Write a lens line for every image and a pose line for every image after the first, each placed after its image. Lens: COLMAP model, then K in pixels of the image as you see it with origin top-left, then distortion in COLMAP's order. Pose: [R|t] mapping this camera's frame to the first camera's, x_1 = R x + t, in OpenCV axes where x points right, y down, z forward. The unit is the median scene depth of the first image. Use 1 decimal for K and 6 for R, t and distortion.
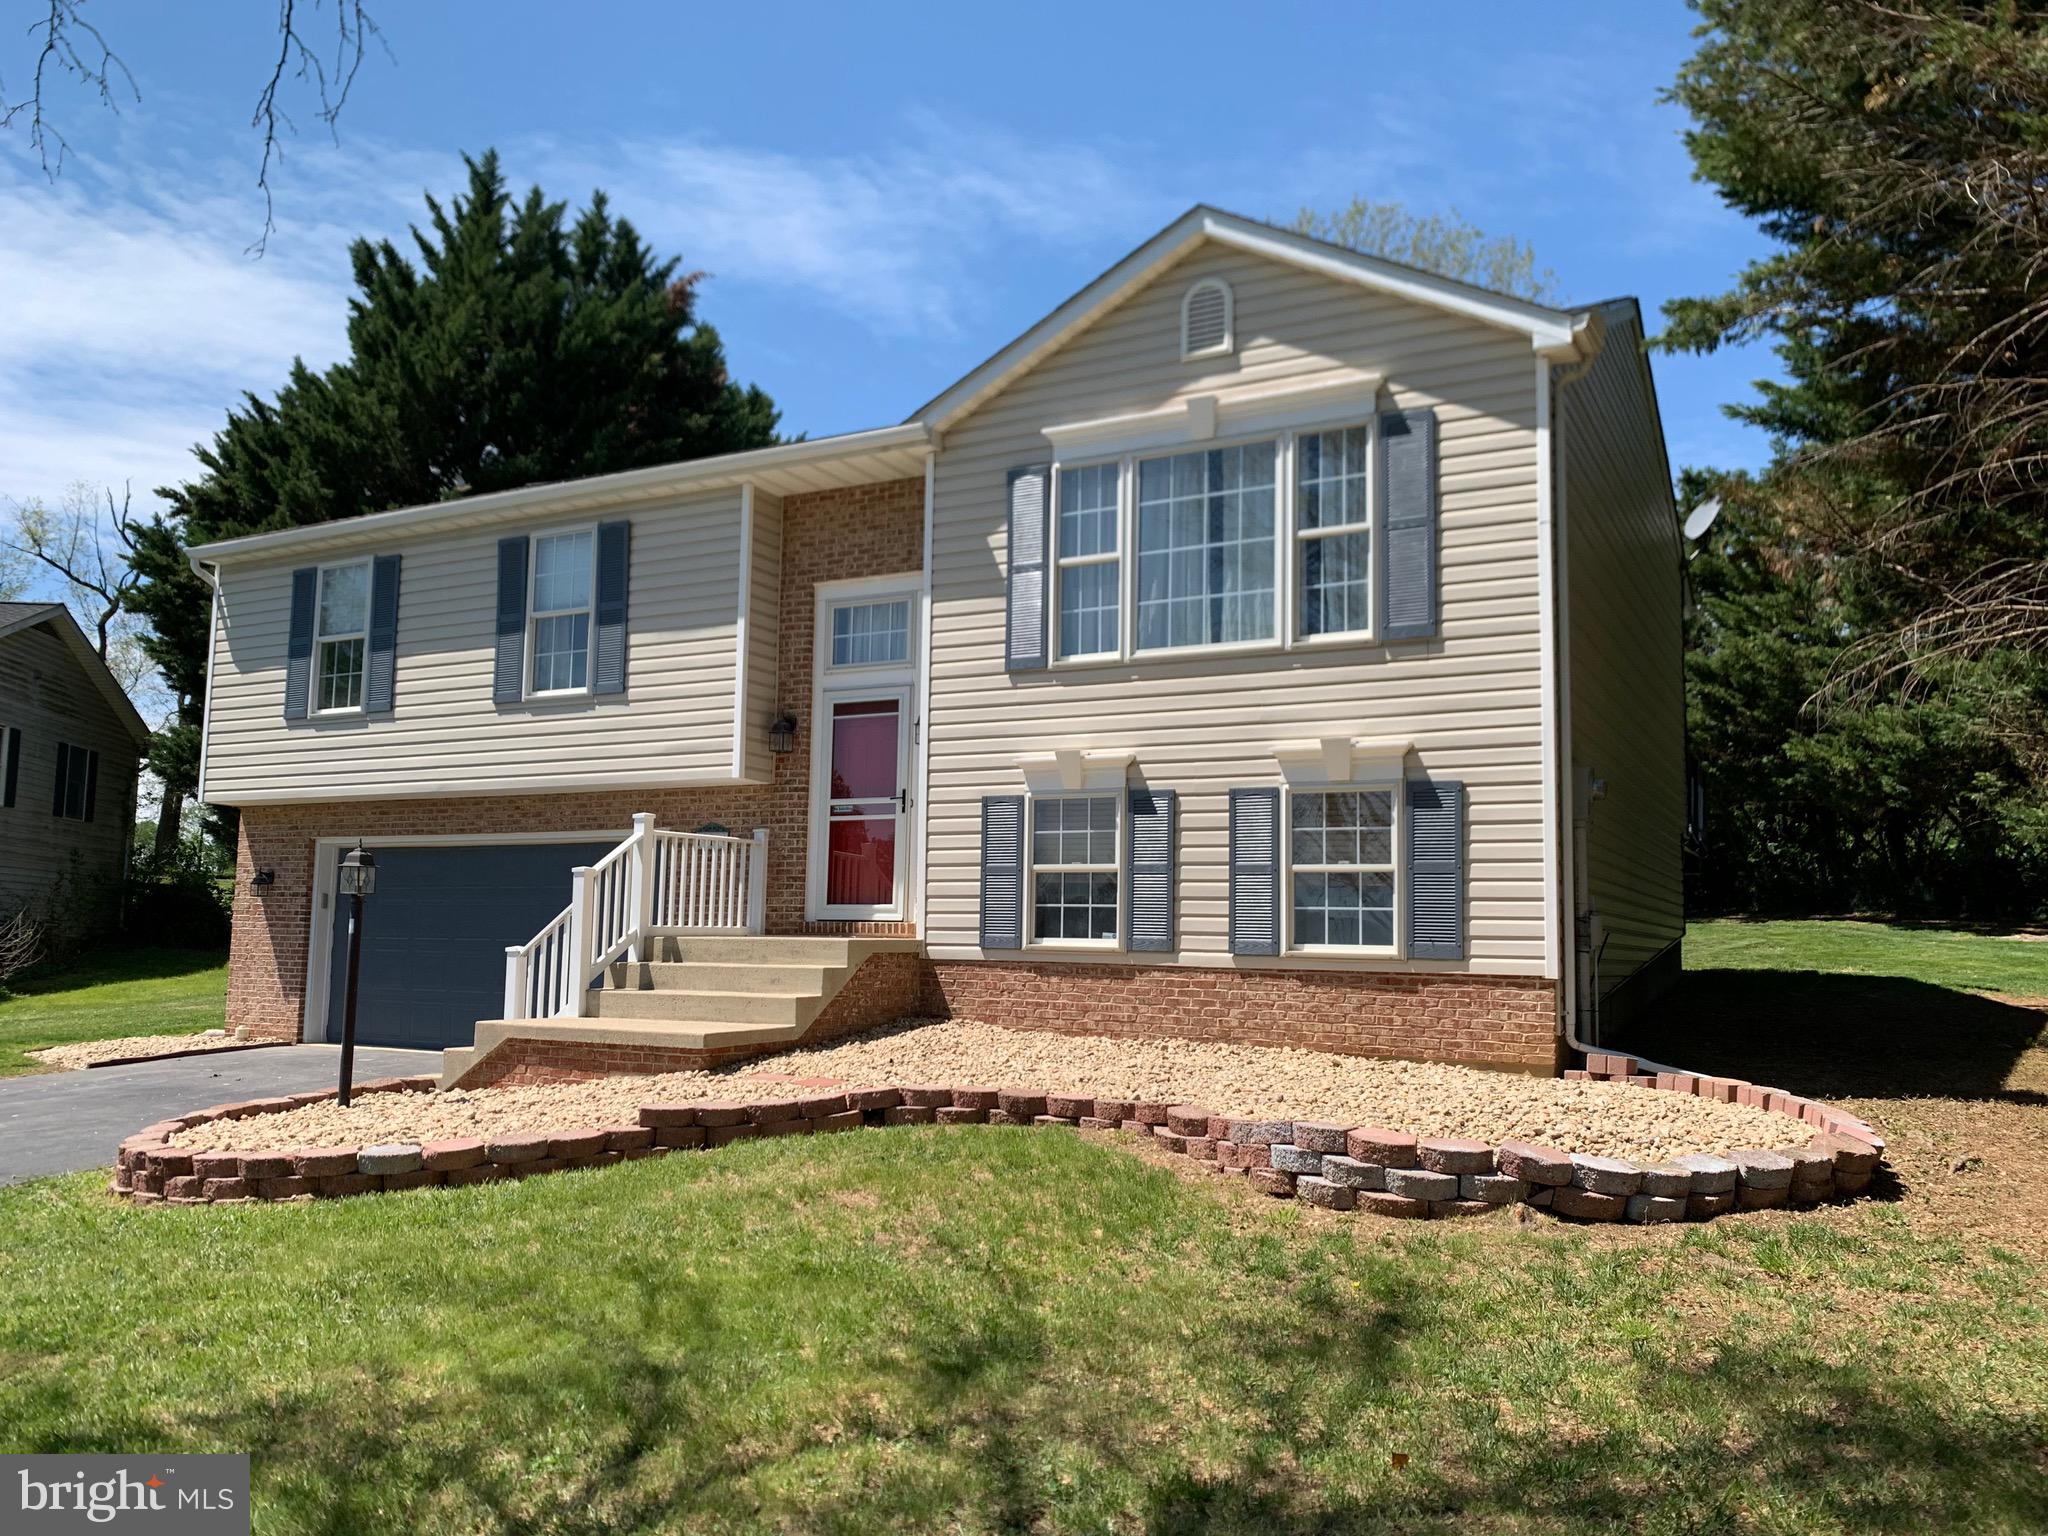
lens RADIAL K [[1577.1, 0, 1026.6], [0, 1577.1, 770.2], [0, 0, 1]] dist [0.034494, -0.066096]
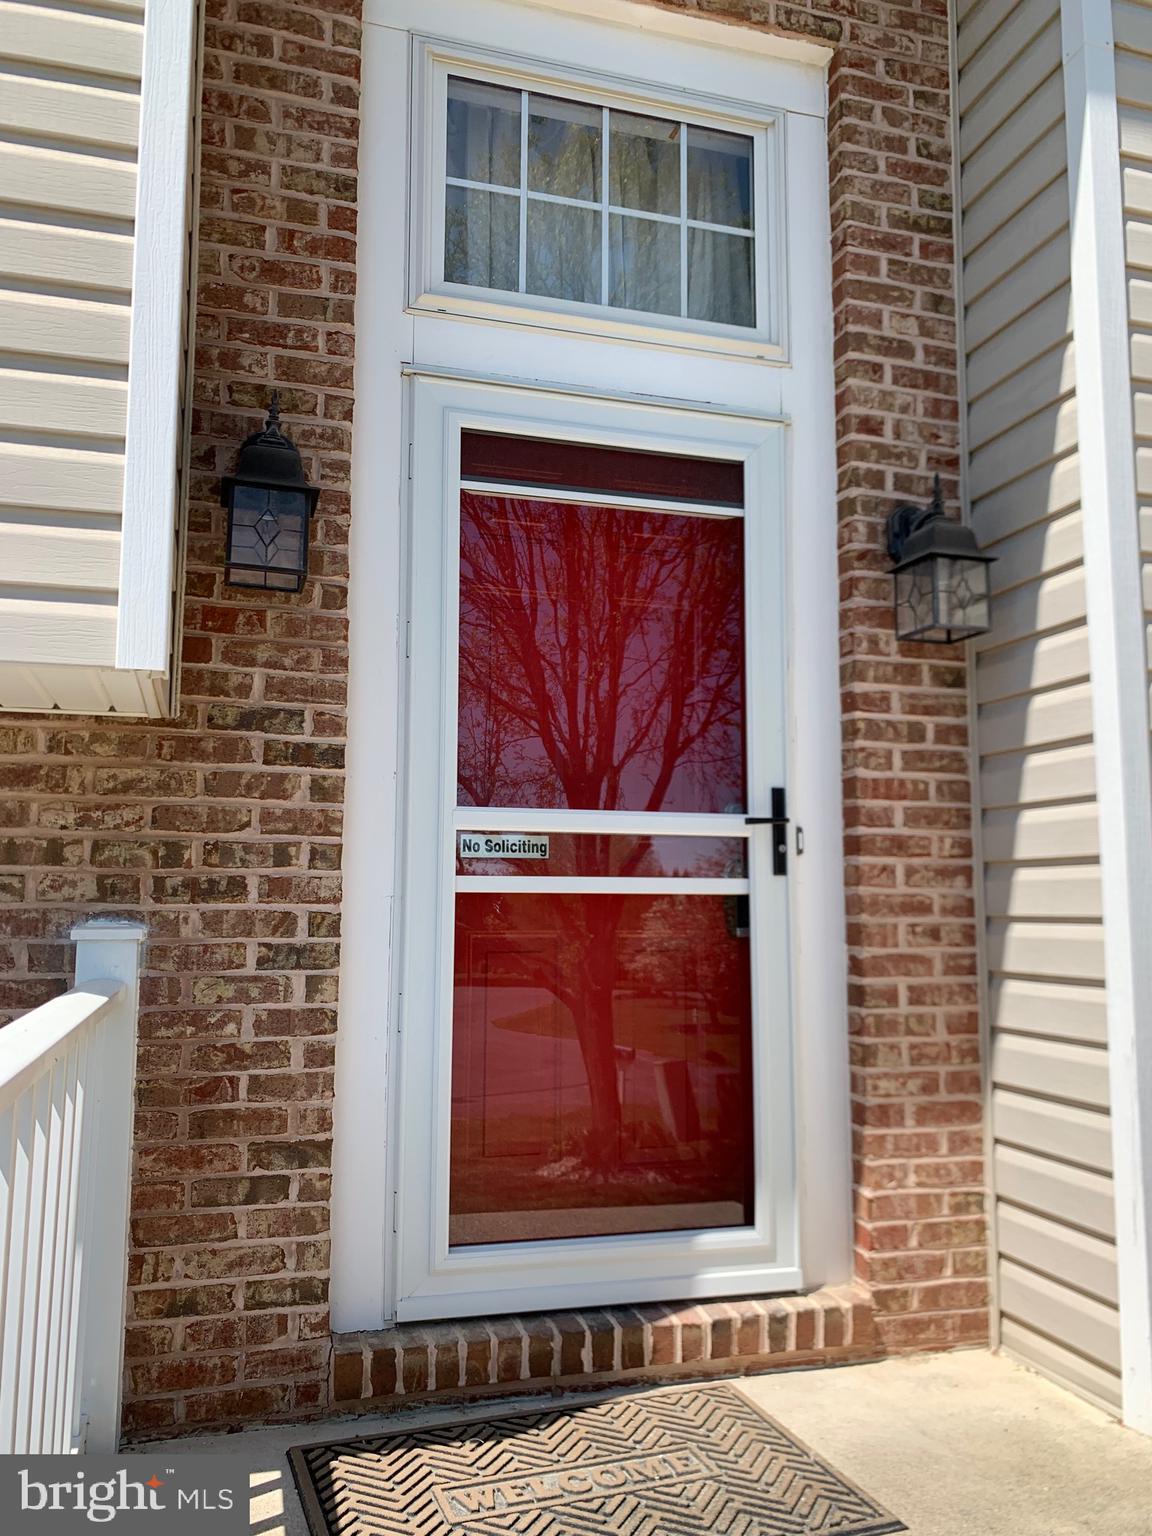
lens RADIAL K [[1182.8, 0, 573.9], [0, 1182.8, 761.4], [0, 0, 1]] dist [0.034494, -0.066096]
pose [[0.696133, 0.075322, 0.713951, -0.244012], [-0.068954, 0.996898, -0.037940, 0.017369], [-0.714594, -0.022818, 0.699167, 0.859022]]
